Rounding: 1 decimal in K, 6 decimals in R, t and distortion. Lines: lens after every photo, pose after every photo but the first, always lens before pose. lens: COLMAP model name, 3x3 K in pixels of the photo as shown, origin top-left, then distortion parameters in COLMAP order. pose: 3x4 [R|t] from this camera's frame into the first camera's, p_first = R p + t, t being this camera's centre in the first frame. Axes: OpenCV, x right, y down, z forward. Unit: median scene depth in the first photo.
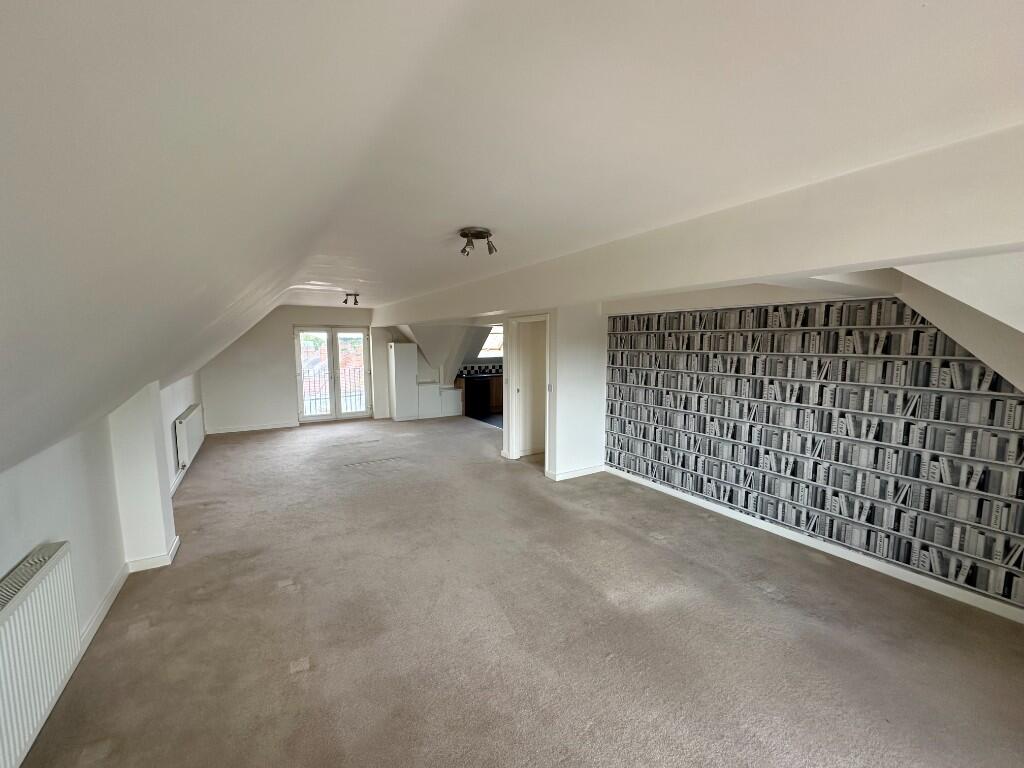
lens RADIAL K [[413.0, 0, 509.3], [0, 413.0, 381.9], [0, 0, 1]] dist [0.000118, 0.000001]
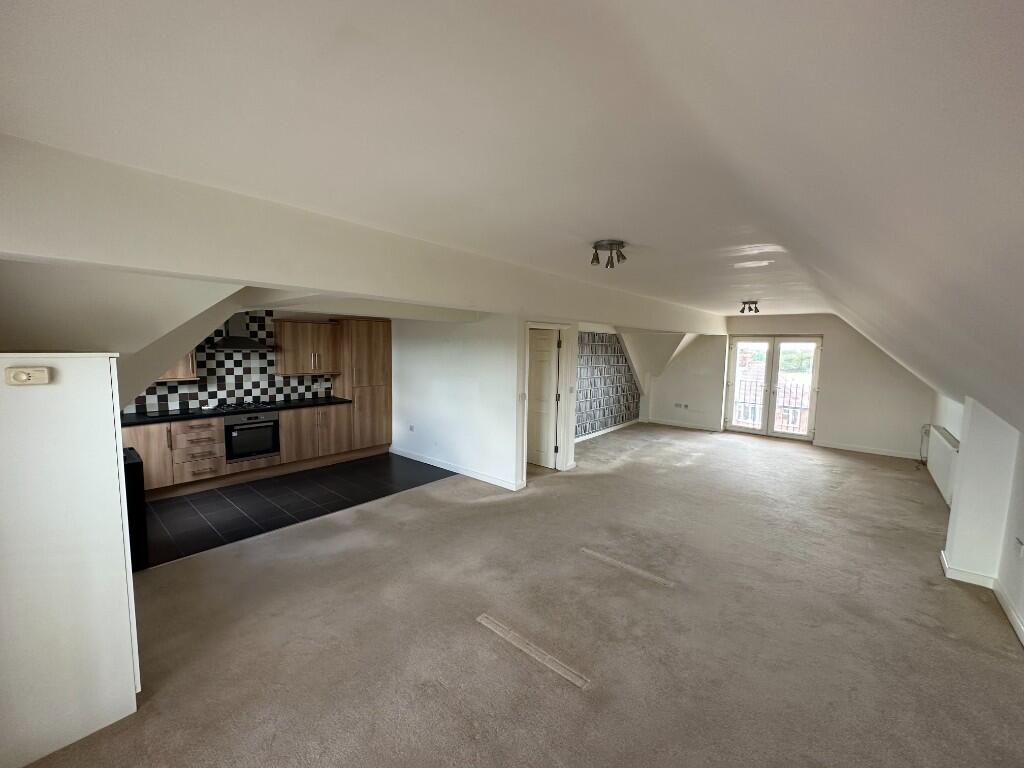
lens RADIAL K [[413.0, 0, 509.2], [0, 413.0, 383.5], [0, 0, 1]] dist [0.000118, 0.000001]
pose [[-0.288986, -0.085889, 0.953473, -1.413264], [0.093100, 0.988725, 0.117282, -0.232277], [-0.952796, 0.122661, -0.277731, 2.197311]]
